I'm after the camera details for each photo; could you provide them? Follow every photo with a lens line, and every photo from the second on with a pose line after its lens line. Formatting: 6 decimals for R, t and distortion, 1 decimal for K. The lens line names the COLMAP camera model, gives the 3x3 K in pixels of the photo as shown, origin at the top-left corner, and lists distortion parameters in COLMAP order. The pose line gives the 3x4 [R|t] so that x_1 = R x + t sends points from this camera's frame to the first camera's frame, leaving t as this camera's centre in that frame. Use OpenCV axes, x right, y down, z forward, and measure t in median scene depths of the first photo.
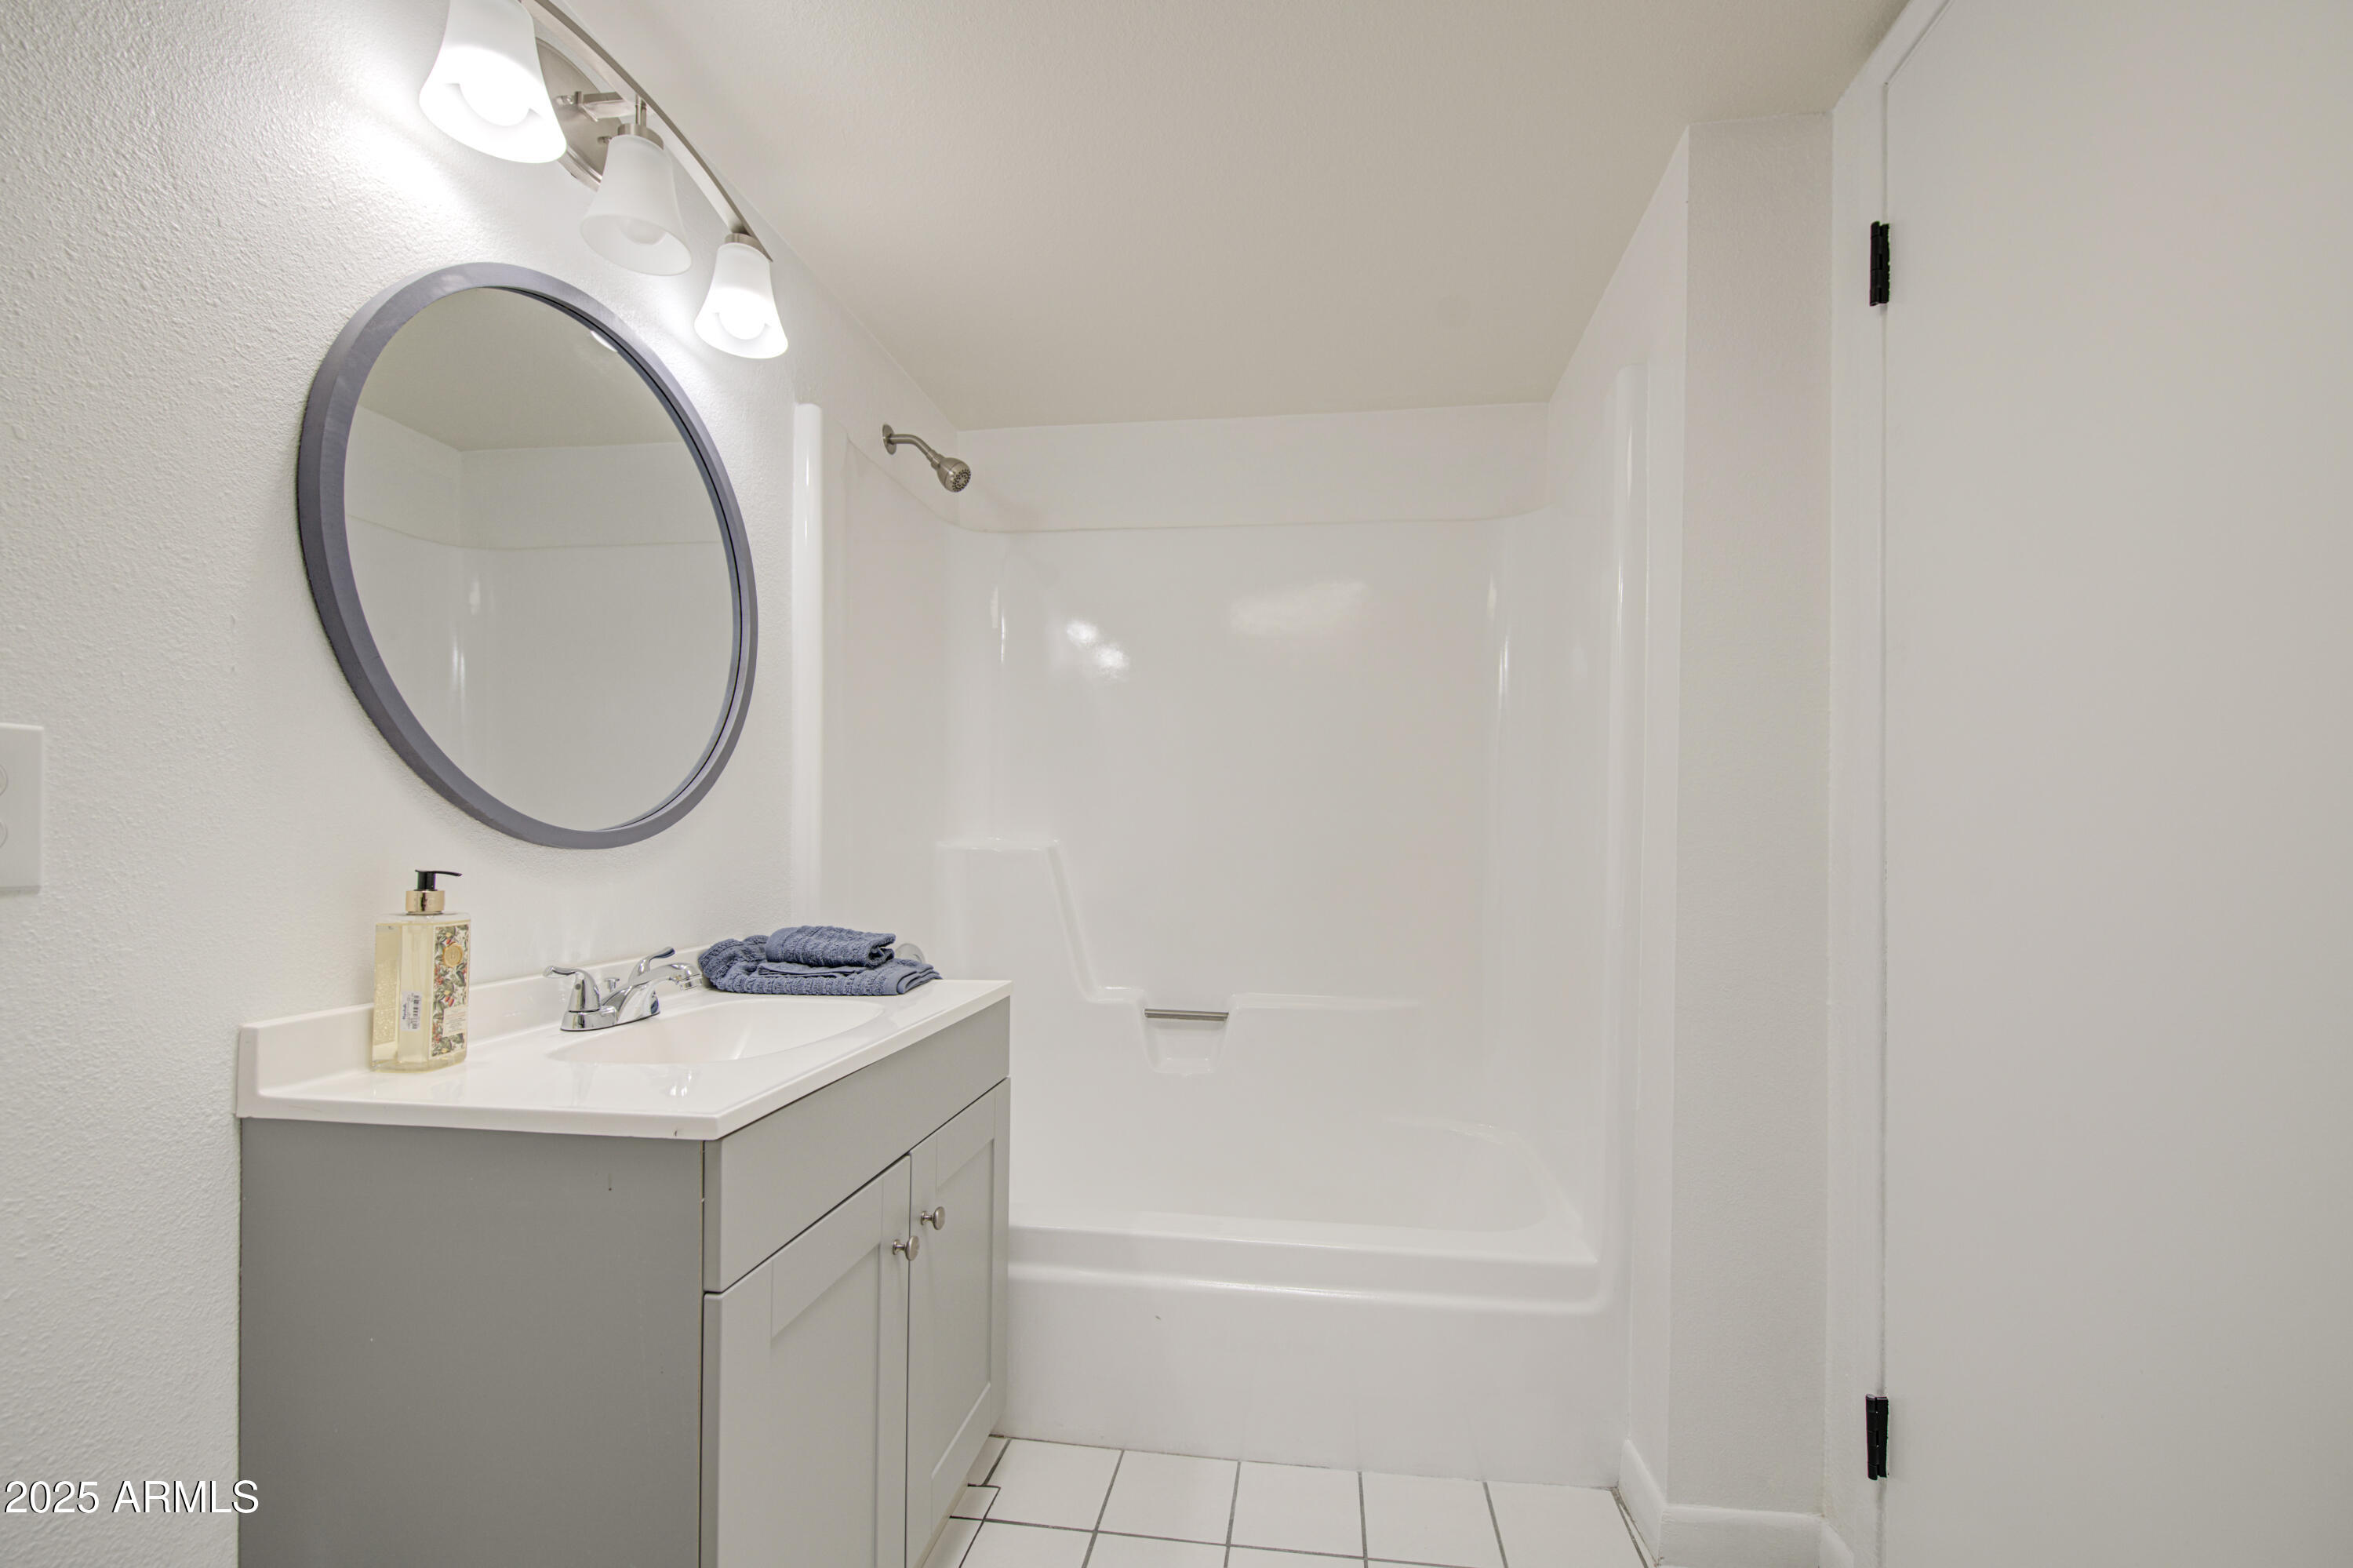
lens RADIAL K [[978.2, 0, 1201.2], [0, 978.2, 820.2], [0, 0, 1]] dist [-0.006813, -0.000366]
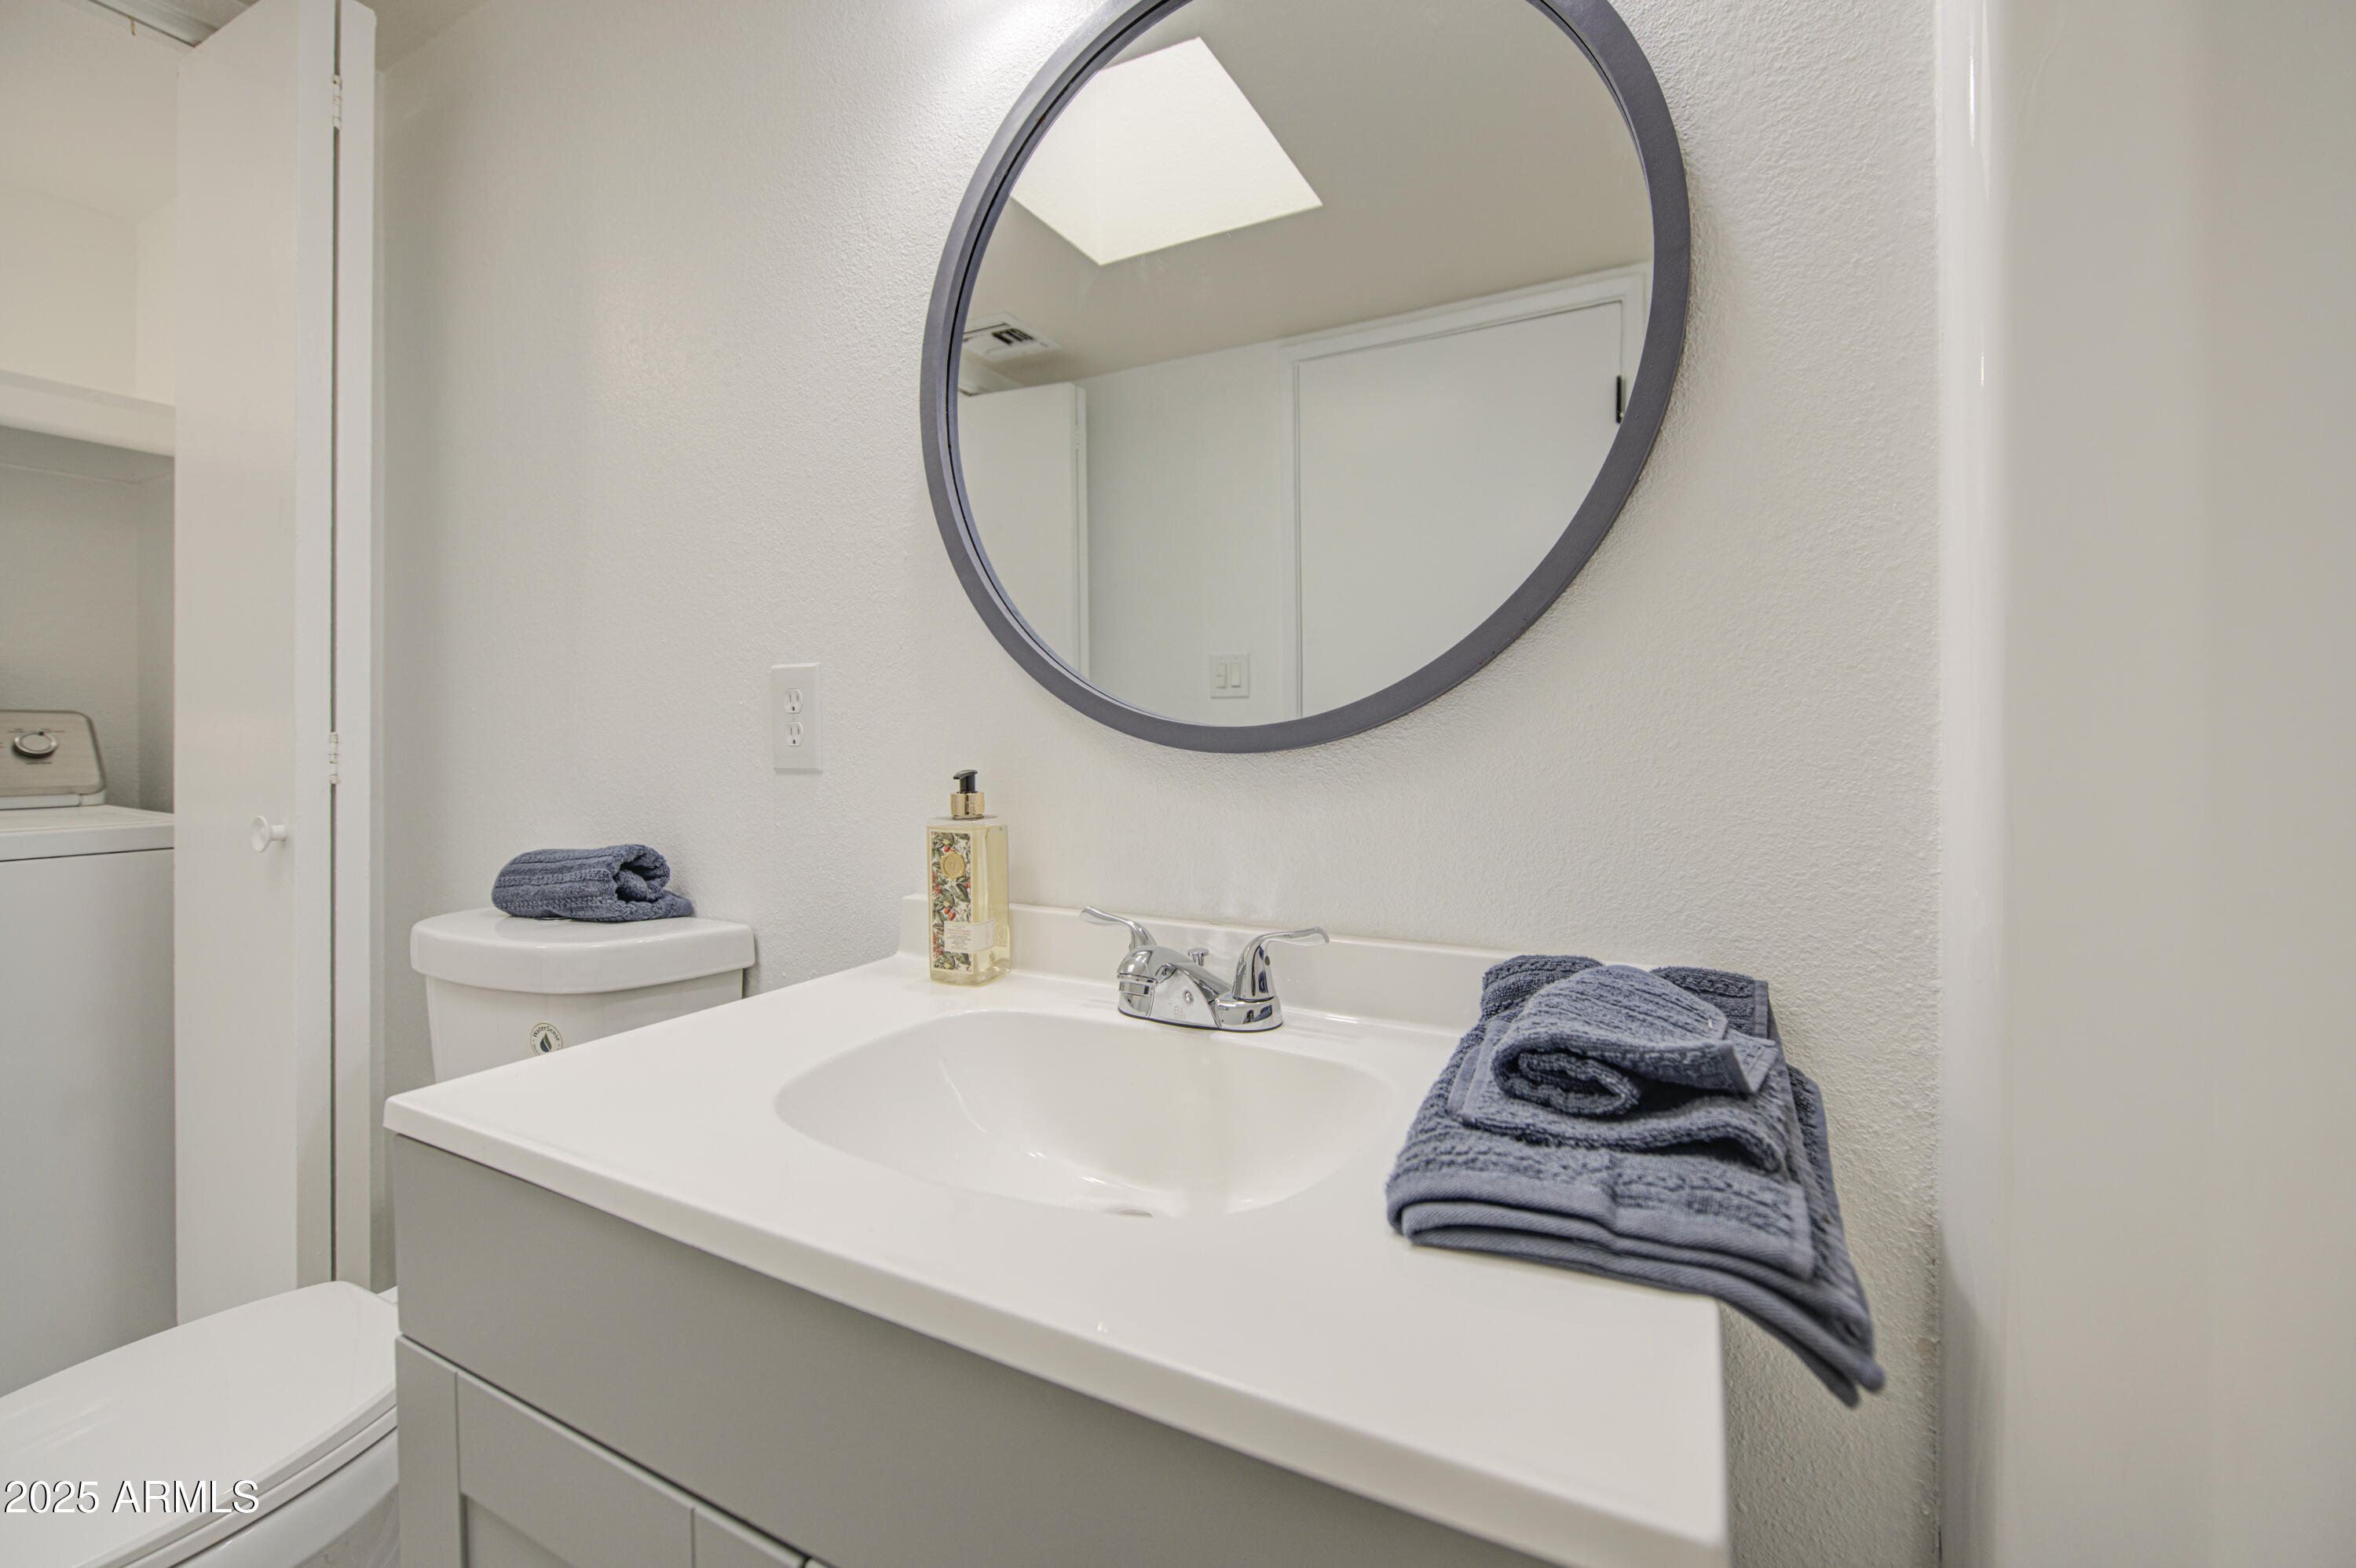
lens RADIAL K [[1018.6, 0, 1191.7], [0, 1018.6, 746.0], [0, 0, 1]] dist [-0.000795, -0.000496]
pose [[-0.359214, 0.003002, -0.933250, 0.044408], [0.015531, 0.999876, -0.002762, 0.032293], [0.933126, -0.015487, -0.359216, 1.537144]]
